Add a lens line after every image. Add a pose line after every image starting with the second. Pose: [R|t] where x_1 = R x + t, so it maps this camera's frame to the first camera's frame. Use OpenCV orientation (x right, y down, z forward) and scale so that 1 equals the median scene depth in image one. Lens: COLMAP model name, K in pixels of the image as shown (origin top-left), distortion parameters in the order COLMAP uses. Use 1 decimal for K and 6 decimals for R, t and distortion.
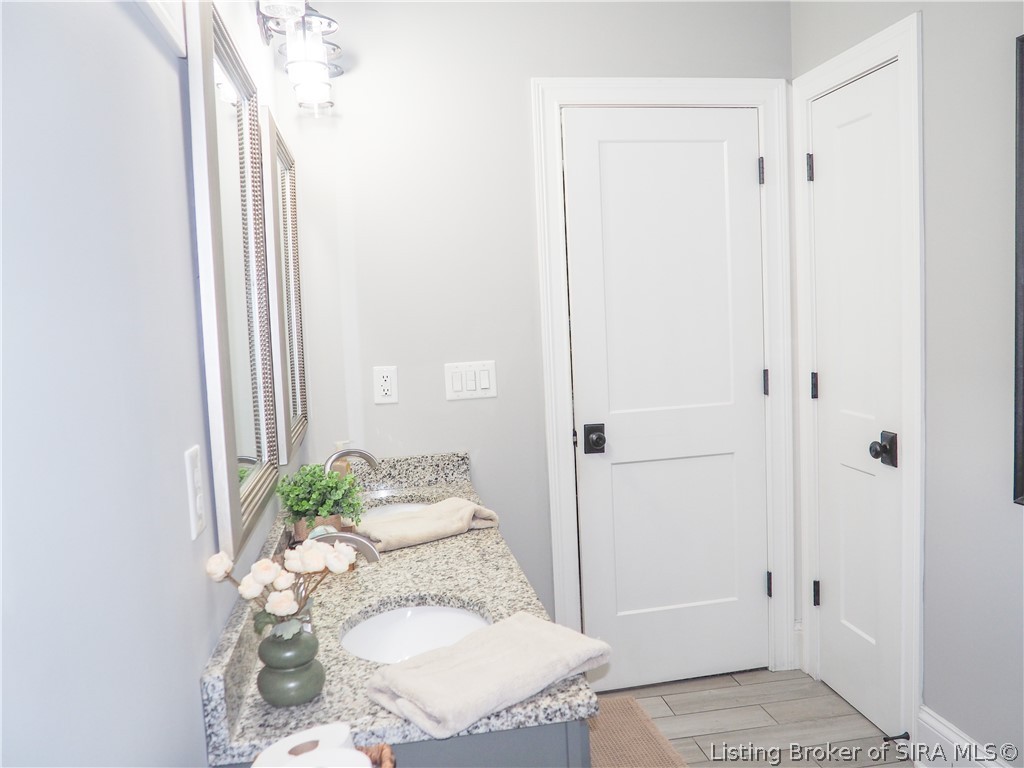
lens RADIAL K [[851.5, 0, 514.3], [0, 851.5, 383.5], [0, 0, 1]] dist [-0.078200, 0.032008]
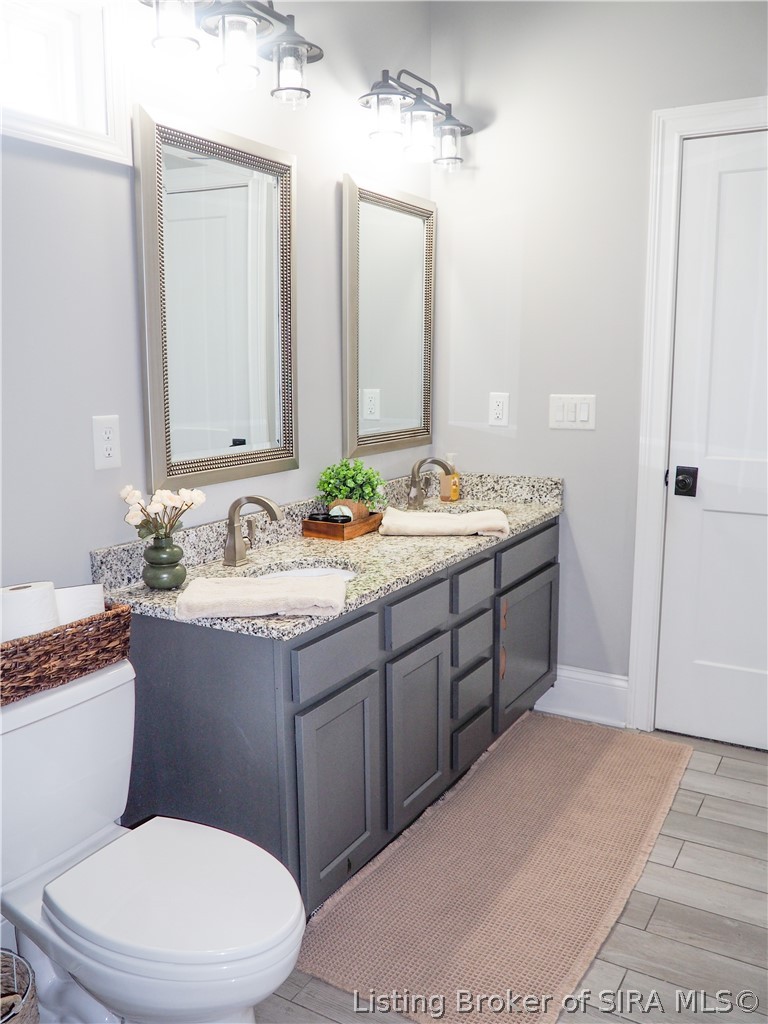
lens RADIAL K [[851.5, 0, 390.2], [0, 851.5, 510.3], [0, 0, 1]] dist [-0.078200, 0.032008]
pose [[0.766593, 0.148734, -0.624671, 0.461867], [-0.084443, 0.987707, 0.131545, -0.002425], [0.636557, -0.048092, 0.769729, 0.030197]]
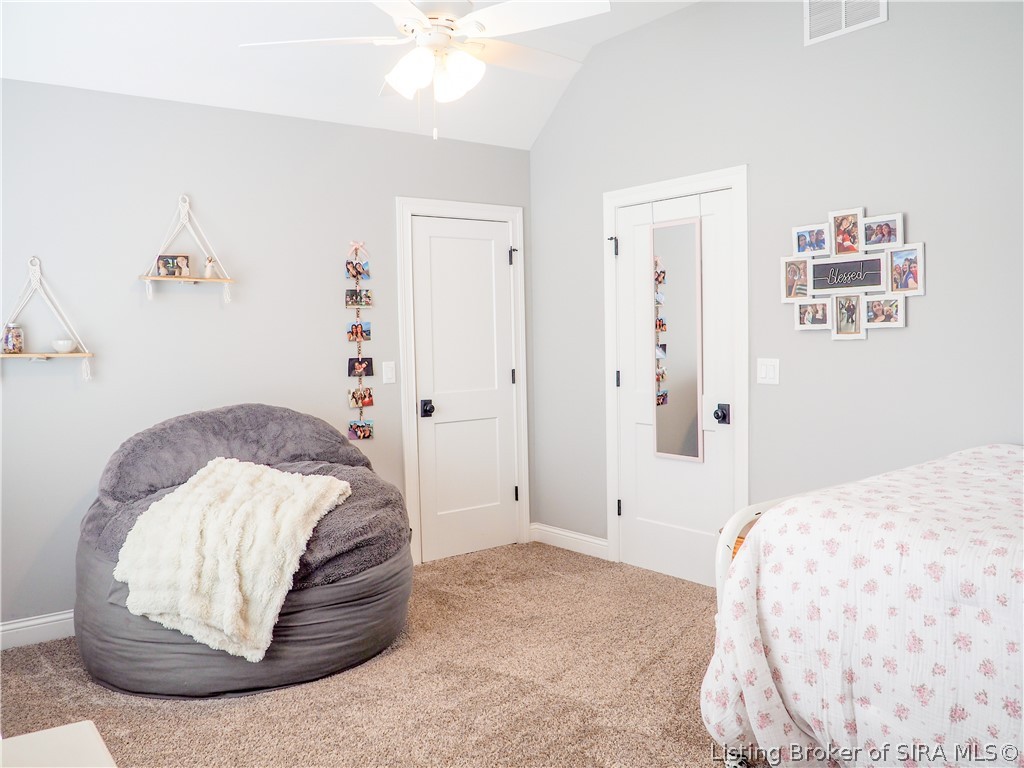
lens RADIAL K [[851.5, 0, 510.6], [0, 851.5, 379.5], [0, 0, 1]] dist [-0.078200, 0.032008]
pose [[0.871373, 0.012886, 0.490451, -0.608866], [0.011000, 0.998891, -0.045790, 0.089480], [-0.490497, 0.045295, 0.870265, -0.567612]]
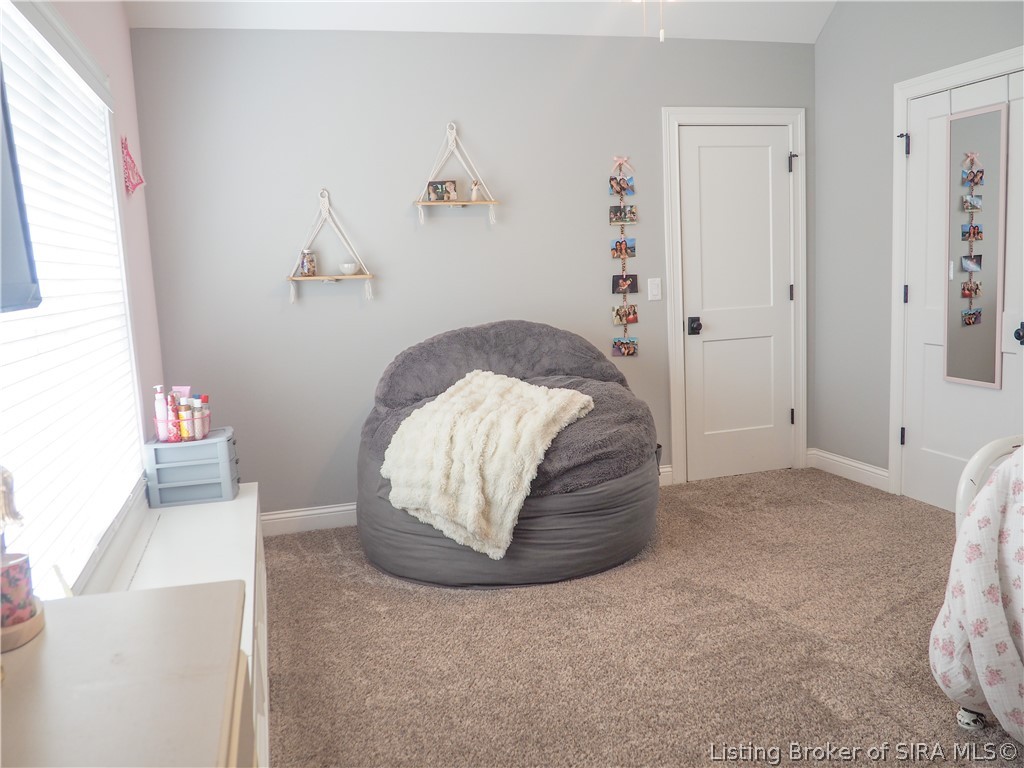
lens RADIAL K [[851.5, 0, 508.8], [0, 851.5, 390.3], [0, 0, 1]] dist [-0.078200, 0.032008]
pose [[0.992331, -0.009077, 0.123276, -0.482433], [0.002145, 0.998415, 0.056248, 0.099389], [-0.123591, -0.055552, 0.990777, -0.608118]]
